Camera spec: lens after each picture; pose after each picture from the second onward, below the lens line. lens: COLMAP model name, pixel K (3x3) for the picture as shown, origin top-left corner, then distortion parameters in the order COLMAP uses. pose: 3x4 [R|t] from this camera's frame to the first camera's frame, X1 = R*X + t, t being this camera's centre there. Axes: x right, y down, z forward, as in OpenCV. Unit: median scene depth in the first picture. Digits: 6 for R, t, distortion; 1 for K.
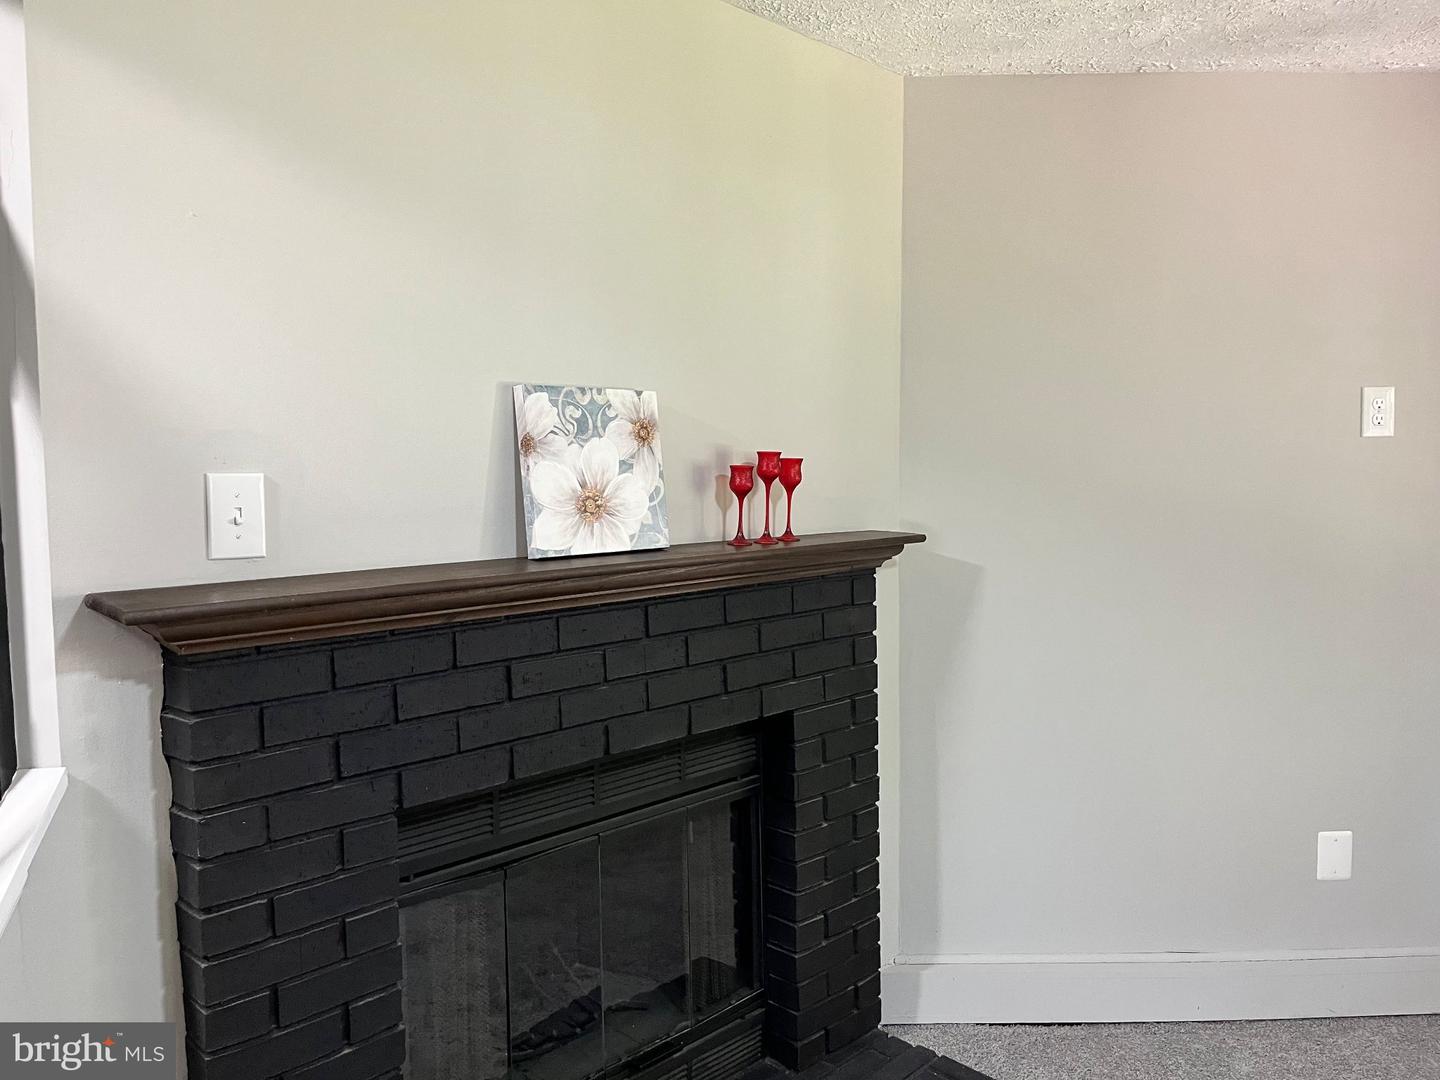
lens RADIAL K [[1072.8, 0, 723.2], [0, 1072.8, 538.0], [0, 0, 1]] dist [0.057473, 0.001639]
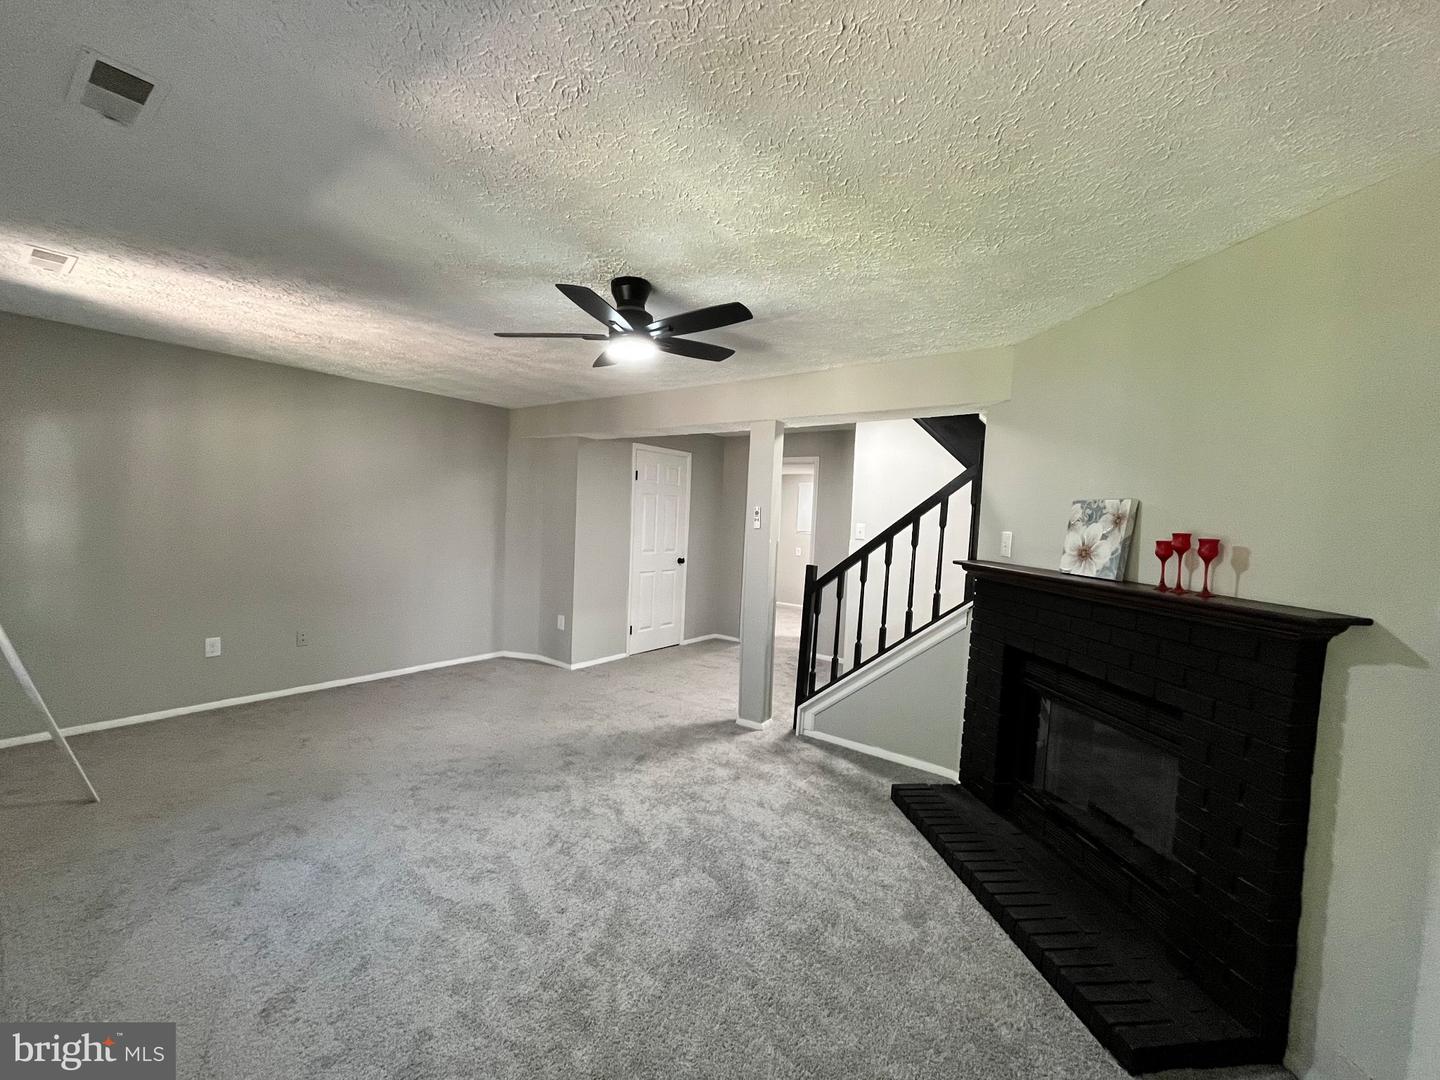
lens RADIAL K [[575.8, 0, 714.2], [0, 575.8, 541.8], [0, 0, 1]] dist [0.000787, 0.000096]
pose [[-0.588949, 0.019302, -0.807939, 1.239888], [-0.100584, 0.990191, 0.096976, -0.089605], [0.801886, 0.138380, -0.581231, 1.044984]]
